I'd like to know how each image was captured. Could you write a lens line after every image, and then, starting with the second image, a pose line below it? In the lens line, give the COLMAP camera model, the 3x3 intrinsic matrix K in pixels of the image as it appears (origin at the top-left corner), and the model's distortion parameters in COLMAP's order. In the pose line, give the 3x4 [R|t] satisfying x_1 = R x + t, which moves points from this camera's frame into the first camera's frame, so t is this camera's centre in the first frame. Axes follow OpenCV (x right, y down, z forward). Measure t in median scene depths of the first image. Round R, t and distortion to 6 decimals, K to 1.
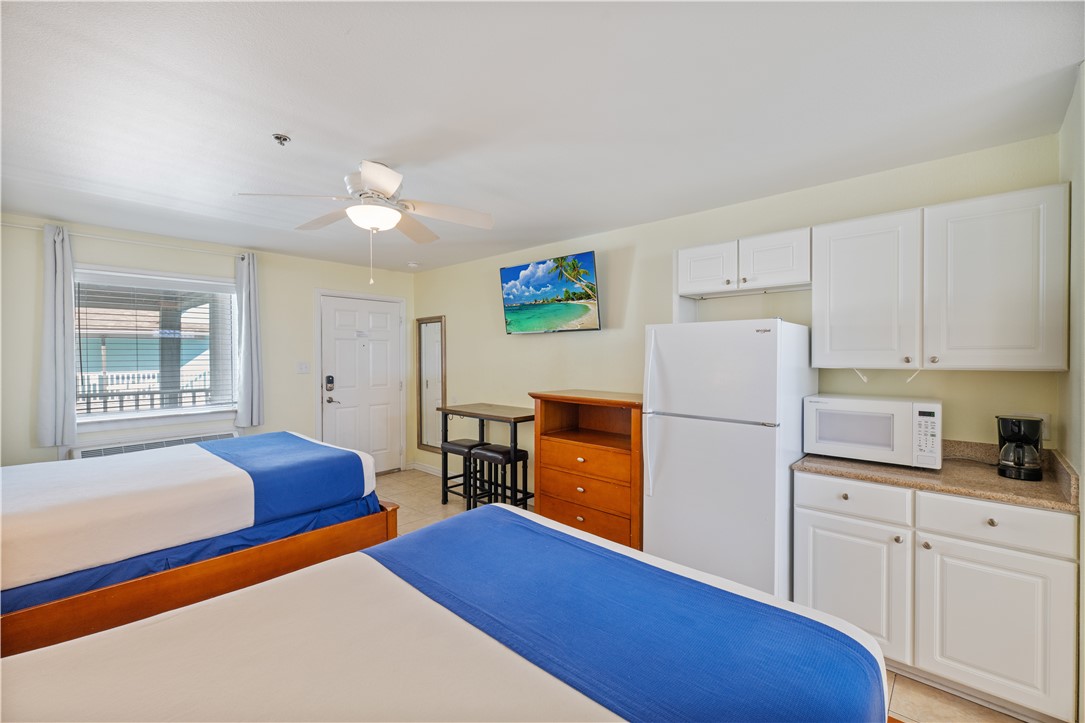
lens RADIAL K [[464.6, 0, 545.5], [0, 464.6, 362.9], [0, 0, 1]] dist [0.001917, 0.000367]
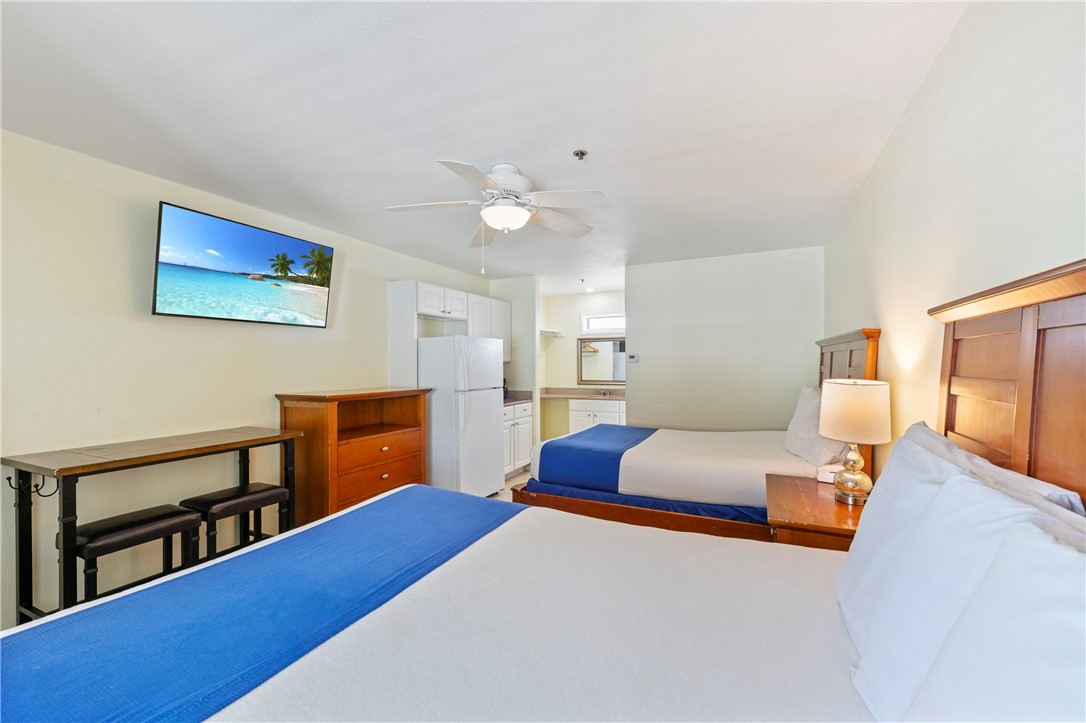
lens RADIAL K [[439.1, 0, 543.0], [0, 439.1, 361.5], [0, 0, 1]] dist [0.000298, 0.000040]
pose [[-0.284089, -0.000395, 0.958798, -1.237623], [0.019519, 0.999790, 0.006195, 0.002792], [-0.958599, 0.020475, -0.284022, 1.122401]]
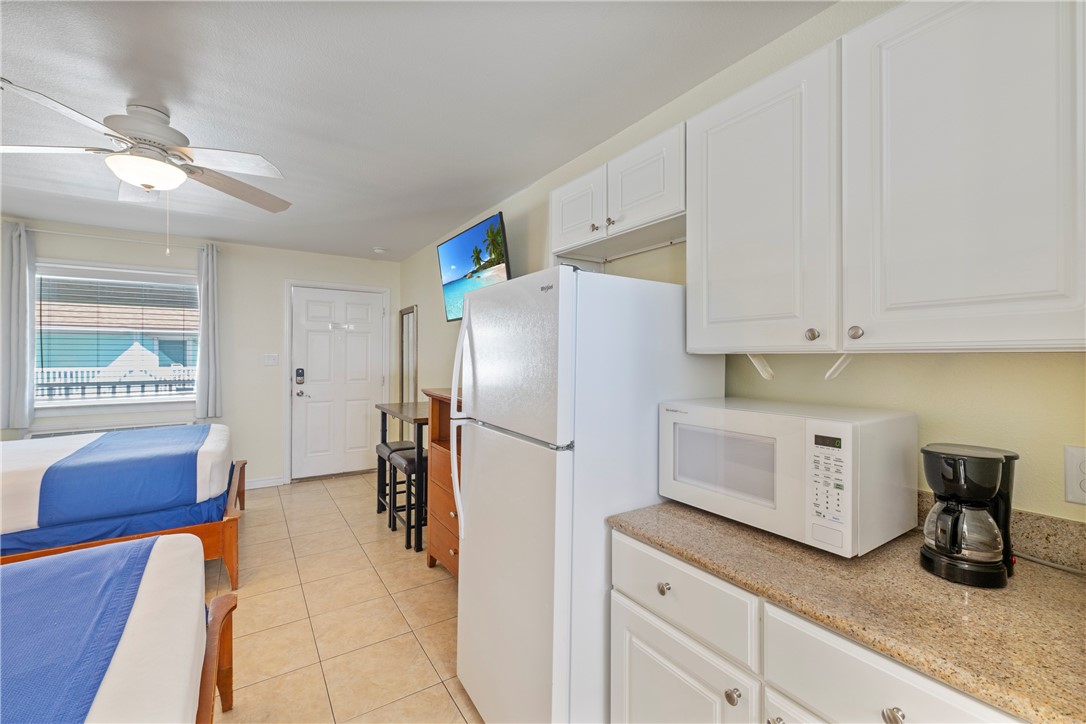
lens RADIAL K [[462.8, 0, 546.2], [0, 462.8, 358.1], [0, 0, 1]] dist [-0.001969, -0.000058]
pose [[0.969131, 0.006314, -0.246467, 0.490985], [-0.009714, 0.999874, -0.012581, 0.023014], [0.246356, 0.014587, 0.969070, 0.341039]]
